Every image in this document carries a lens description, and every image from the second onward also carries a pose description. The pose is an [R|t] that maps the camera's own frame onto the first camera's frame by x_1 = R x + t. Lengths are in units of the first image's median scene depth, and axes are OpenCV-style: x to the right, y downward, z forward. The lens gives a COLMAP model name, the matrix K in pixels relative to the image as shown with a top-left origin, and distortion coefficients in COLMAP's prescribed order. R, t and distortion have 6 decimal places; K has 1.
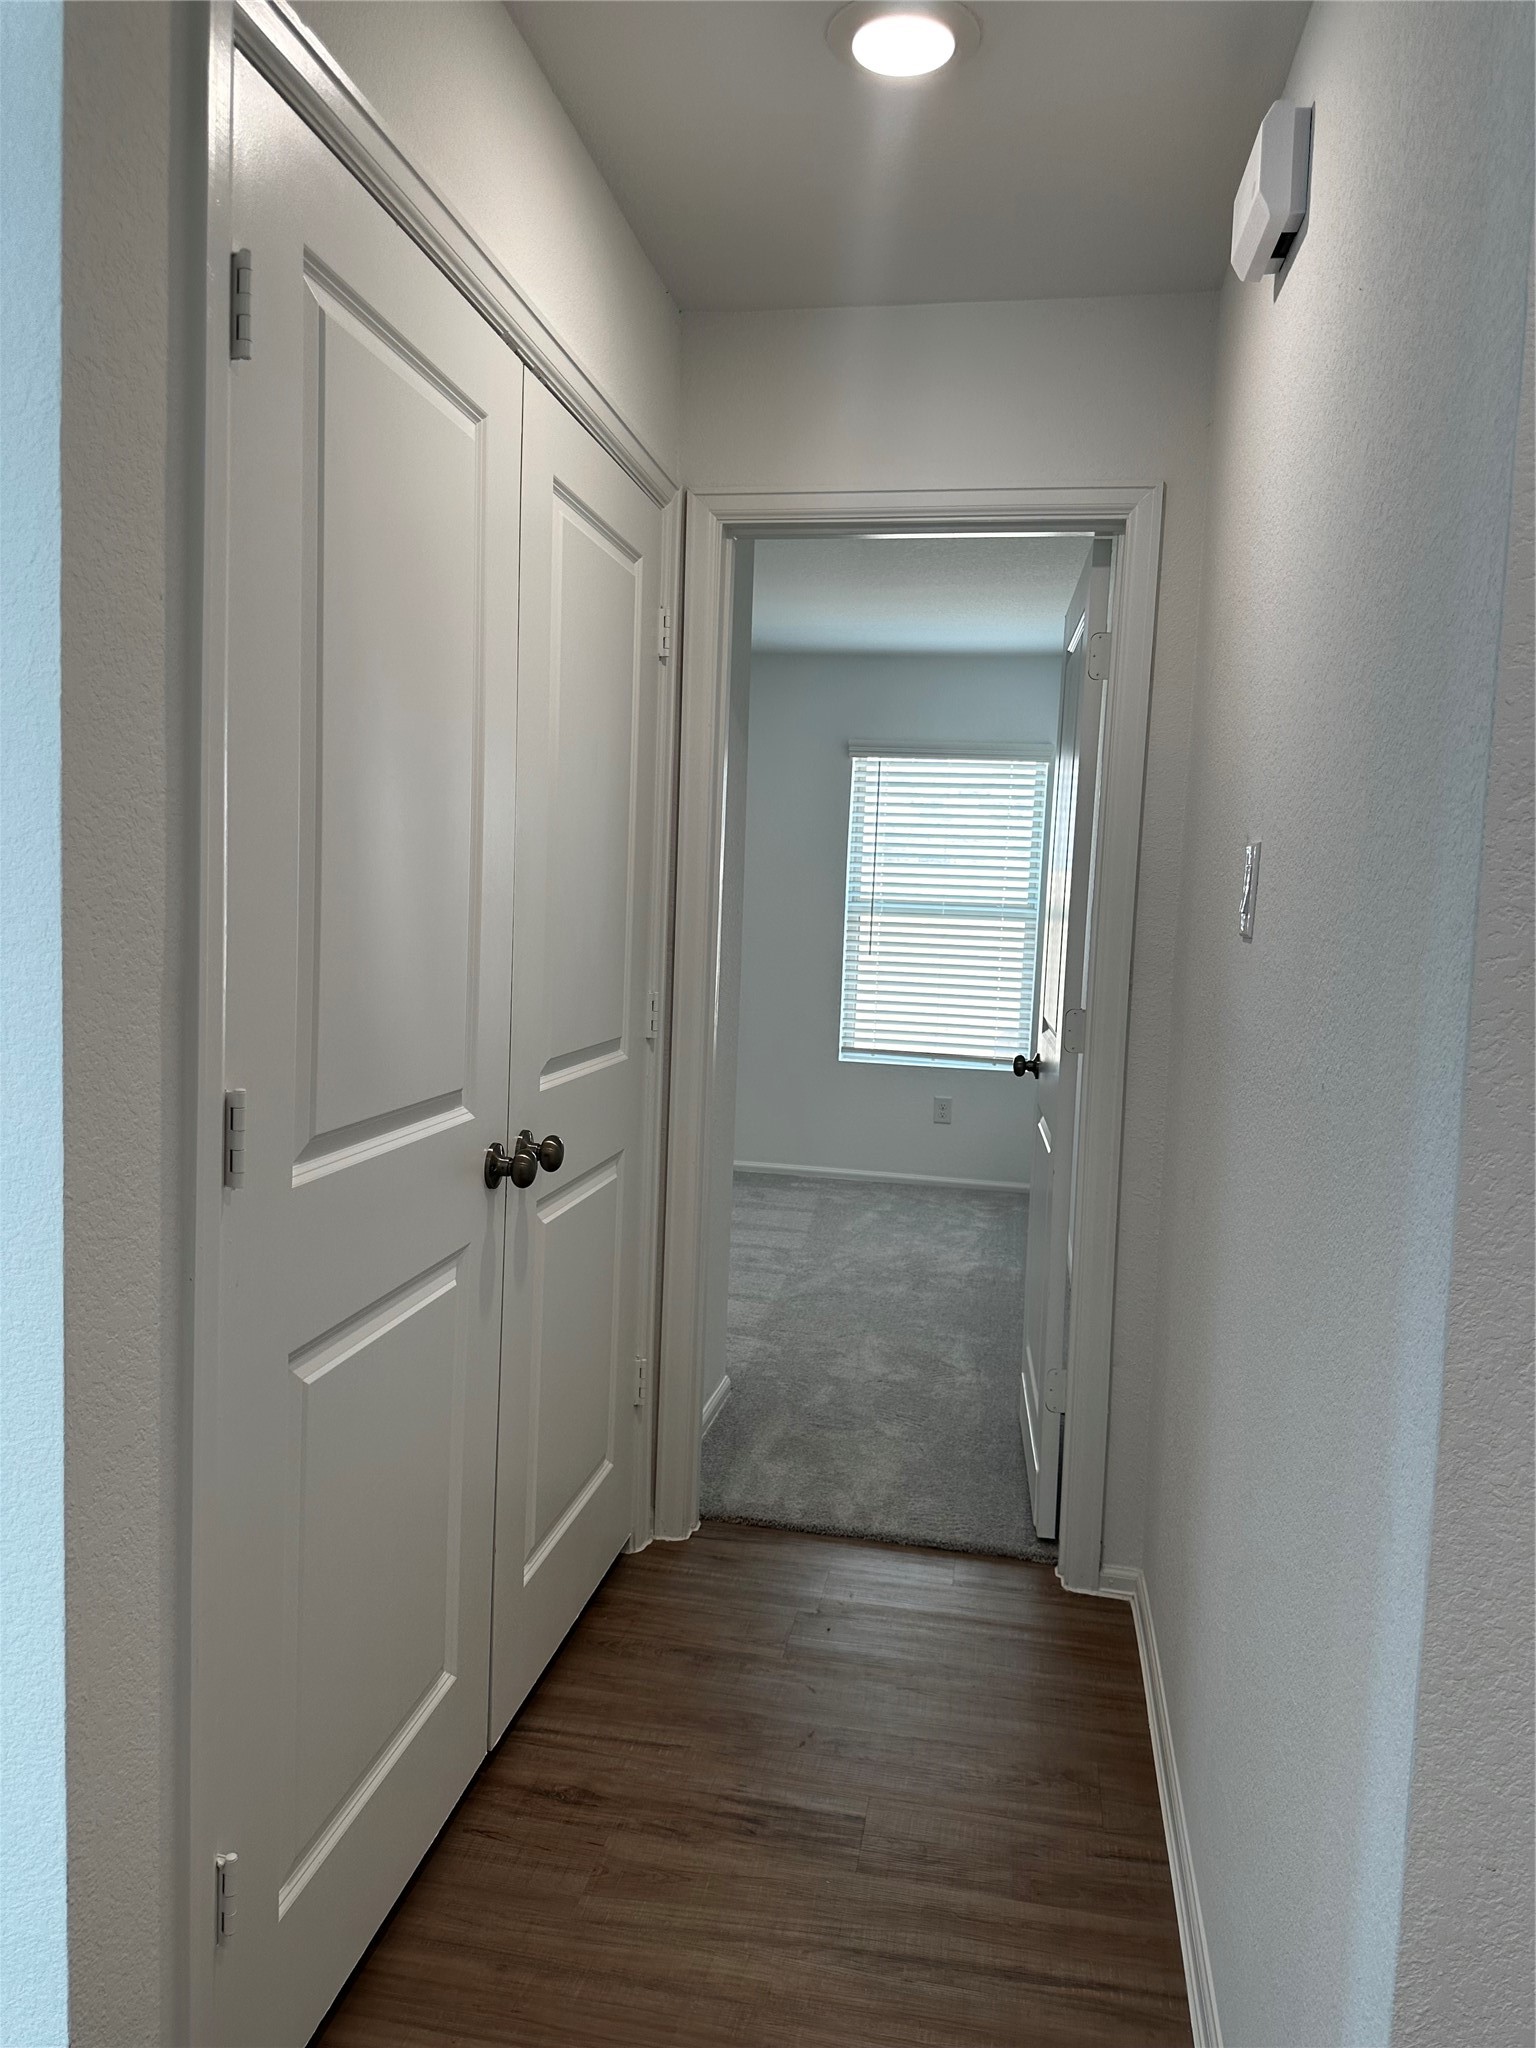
lens RADIAL K [[1465.7, 0, 768.0], [0, 1465.7, 1024.0], [0, 0, 1]] dist [0.076583, -0.074991]
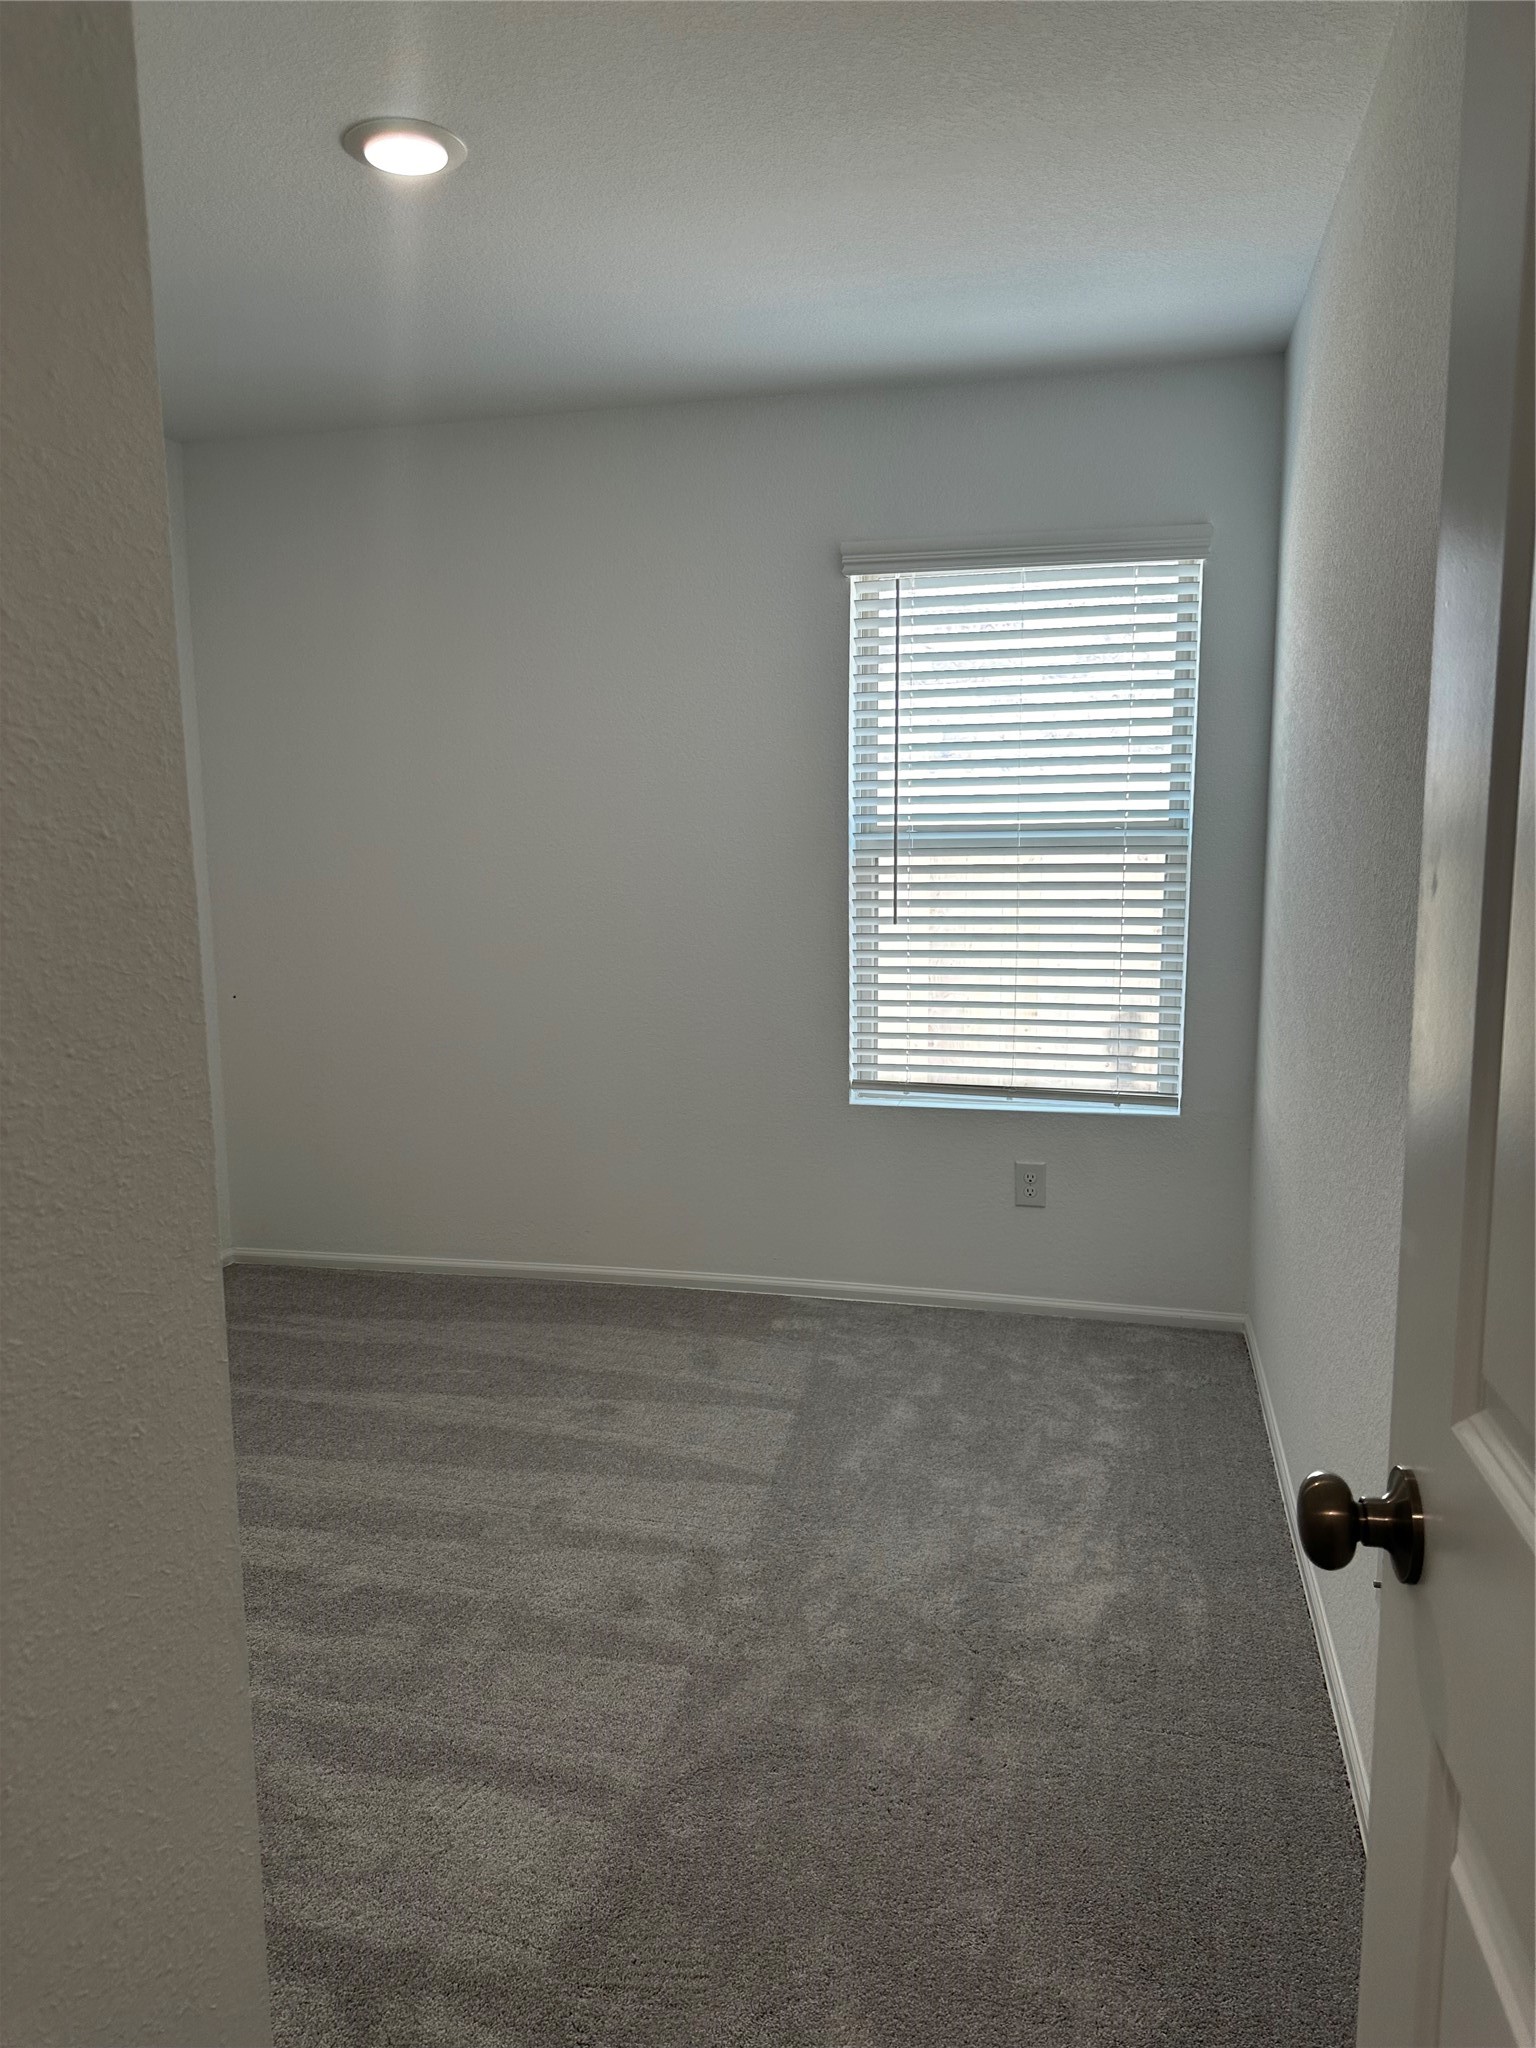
lens RADIAL K [[1354.9, 0, 796.1], [0, 1354.9, 1043.6], [0, 0, 1]] dist [0.083720, -0.001549]
pose [[0.997257, -0.041540, -0.061255, 0.061802], [0.045476, 0.996892, 0.064328, -0.036395], [0.058393, -0.066938, 0.996047, 0.461508]]
